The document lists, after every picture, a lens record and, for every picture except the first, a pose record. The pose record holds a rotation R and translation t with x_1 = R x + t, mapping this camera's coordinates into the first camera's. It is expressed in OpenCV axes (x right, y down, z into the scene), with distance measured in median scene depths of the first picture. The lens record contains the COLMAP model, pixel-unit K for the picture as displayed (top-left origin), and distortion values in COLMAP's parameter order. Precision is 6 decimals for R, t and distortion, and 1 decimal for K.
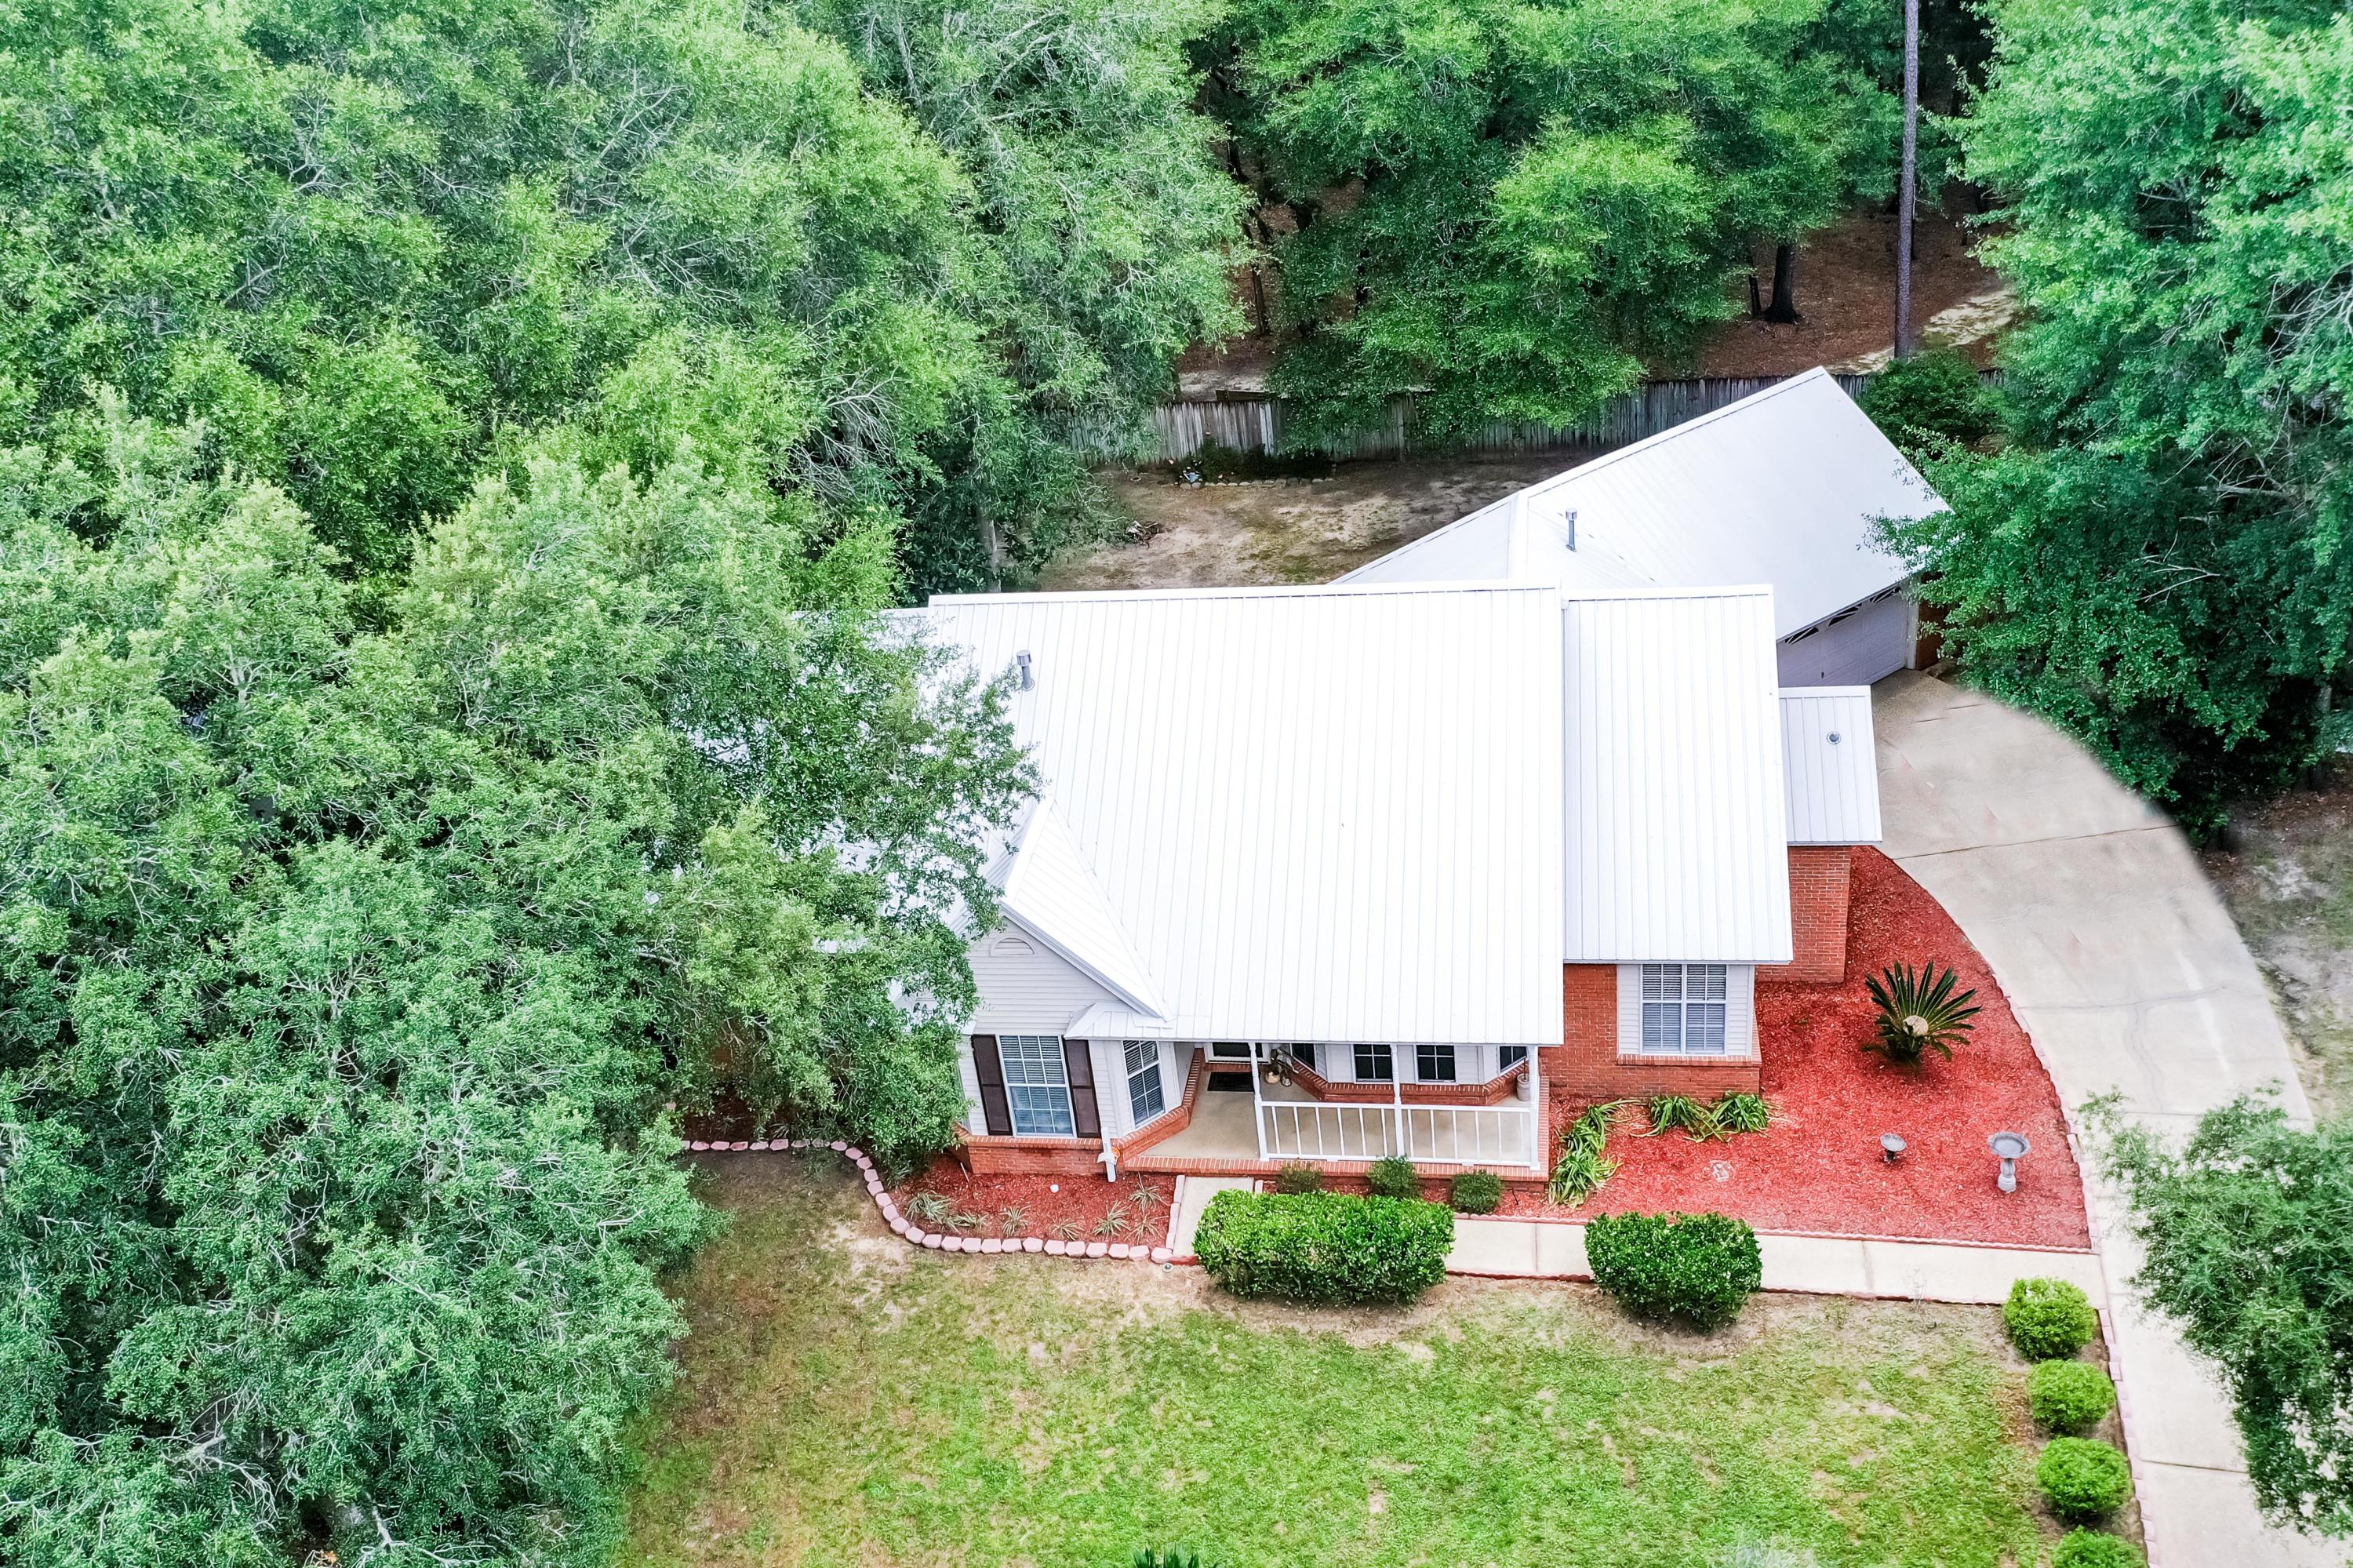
lens RADIAL K [[1883.8, 0, 1176.0], [0, 1883.8, 781.1], [0, 0, 1]] dist [0.025443, 0.004507]
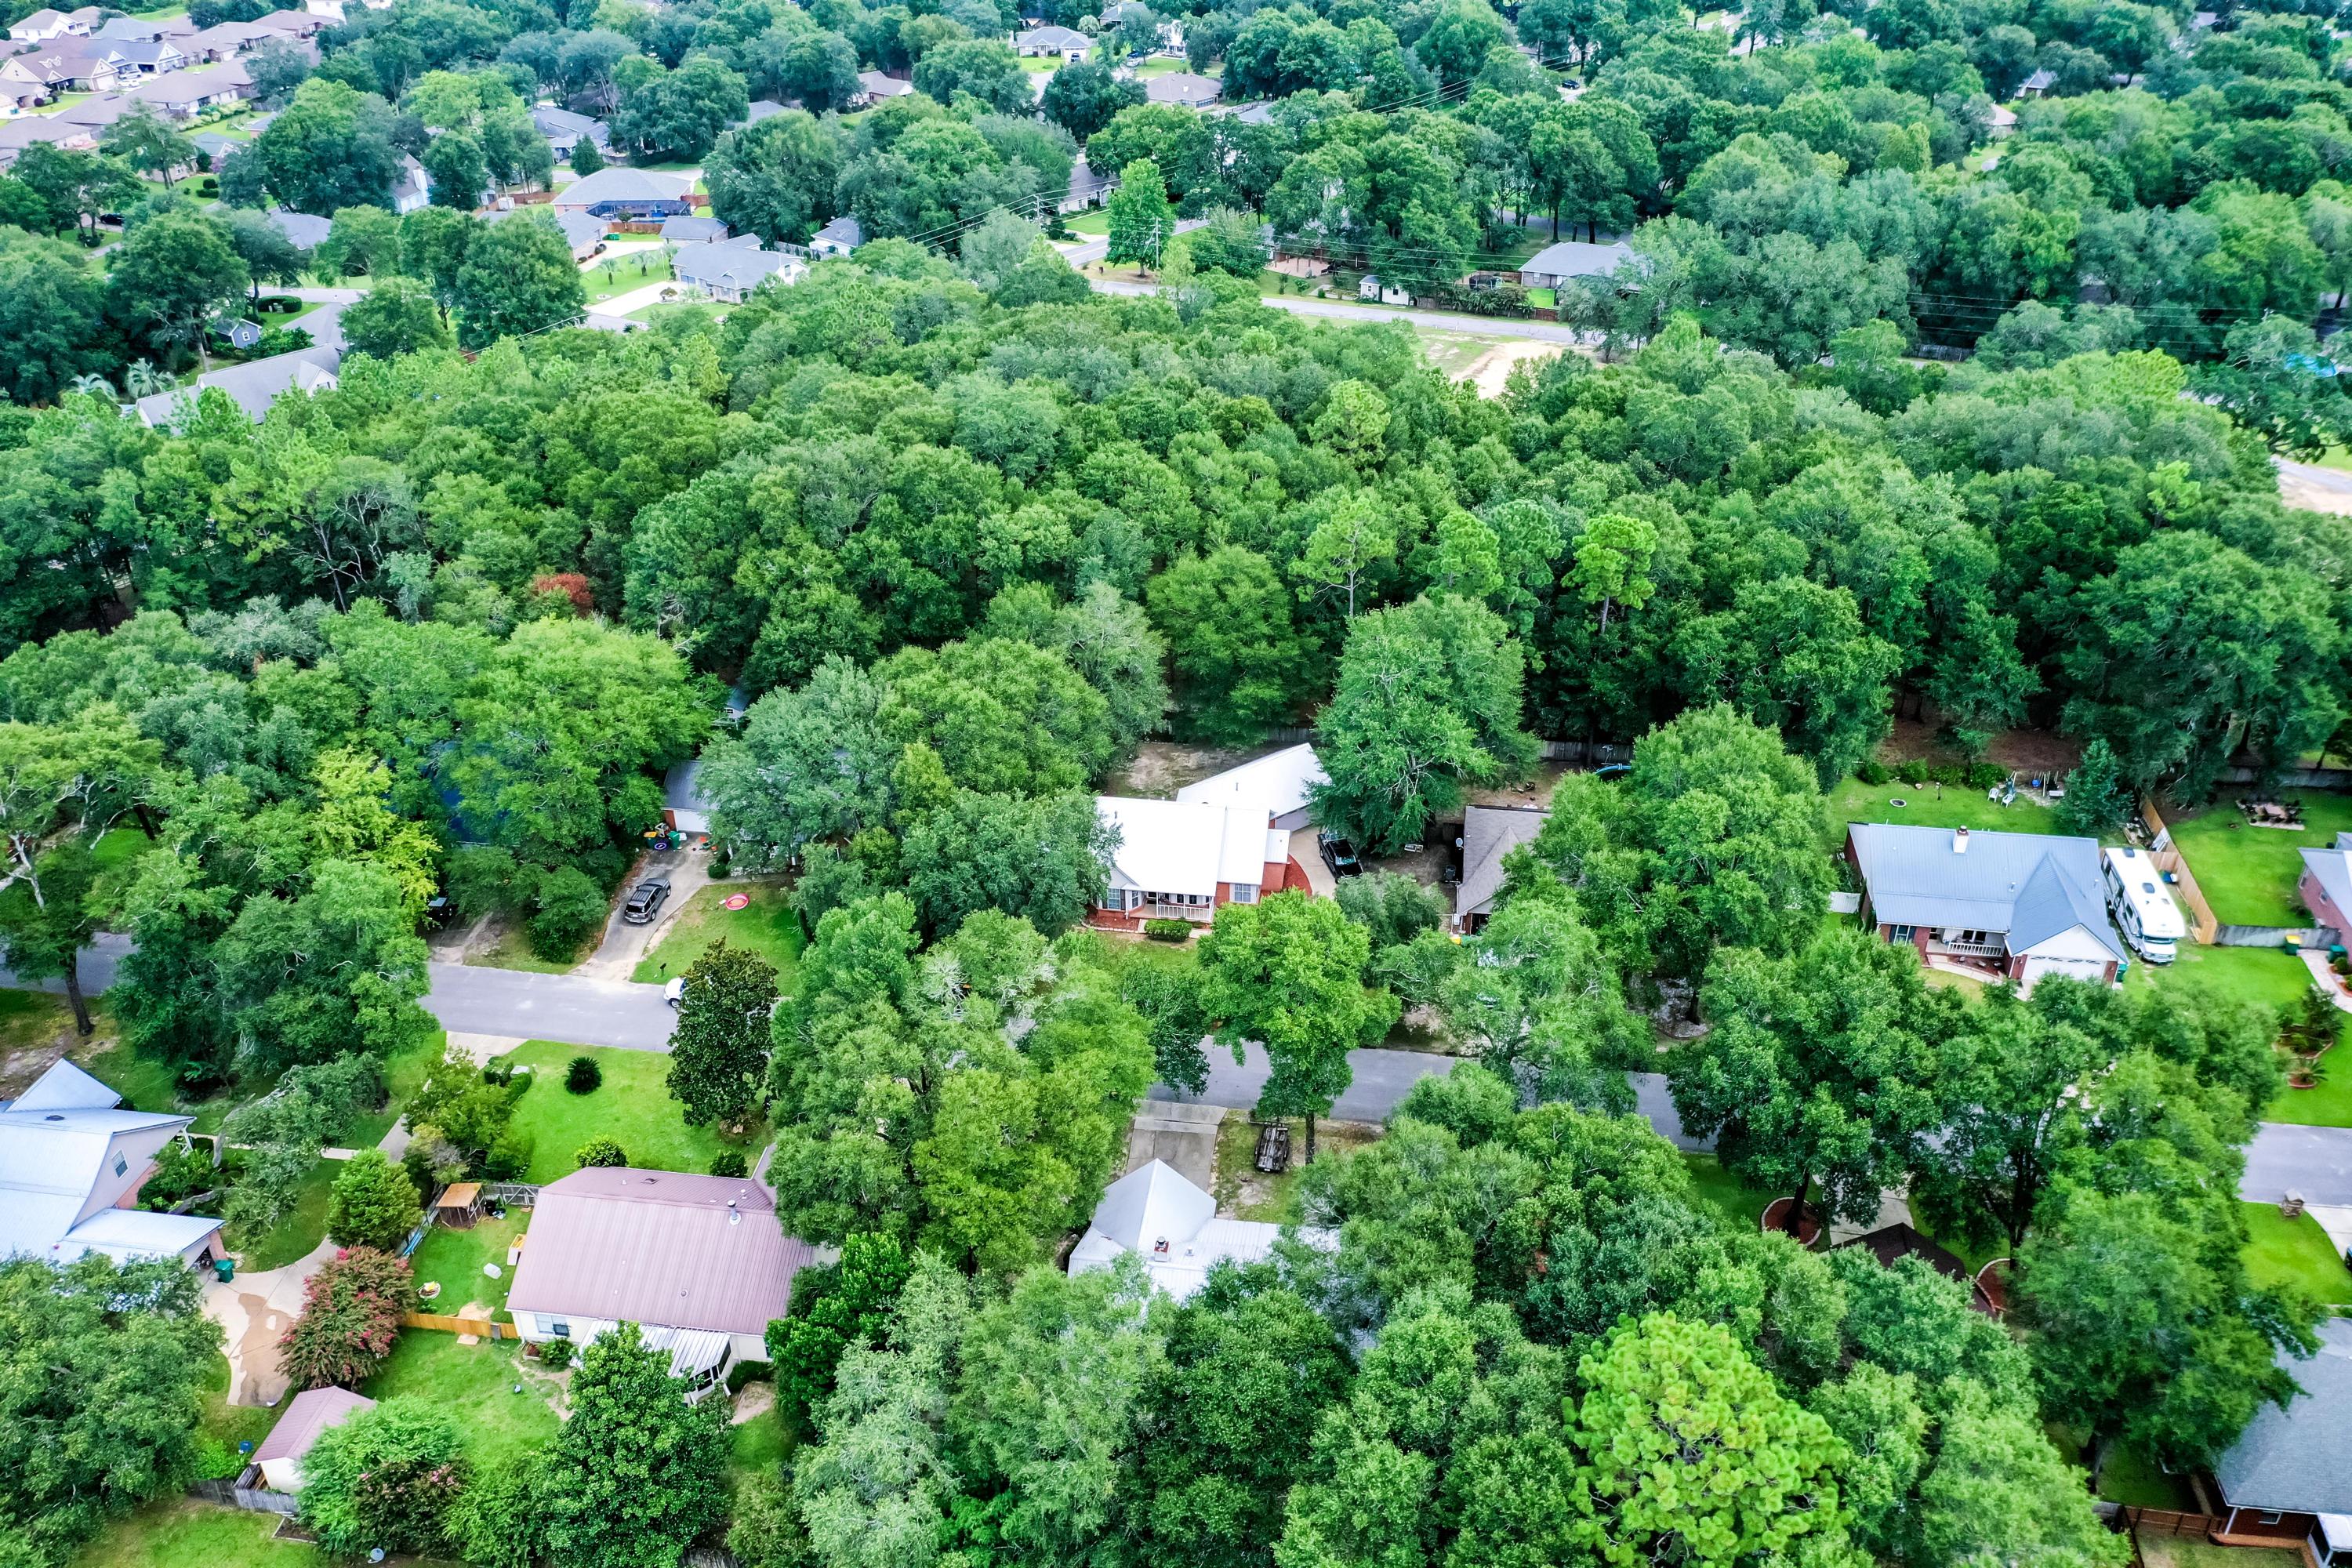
lens RADIAL K [[1882.9, 0, 1177.9], [0, 1882.9, 785.5], [0, 0, 1]] dist [0.025443, 0.004507]
pose [[0.994592, 0.078632, 0.067849, -0.270038], [-0.080894, 0.996232, 0.031258, -0.311963], [-0.065136, -0.036578, 0.997206, -4.039760]]
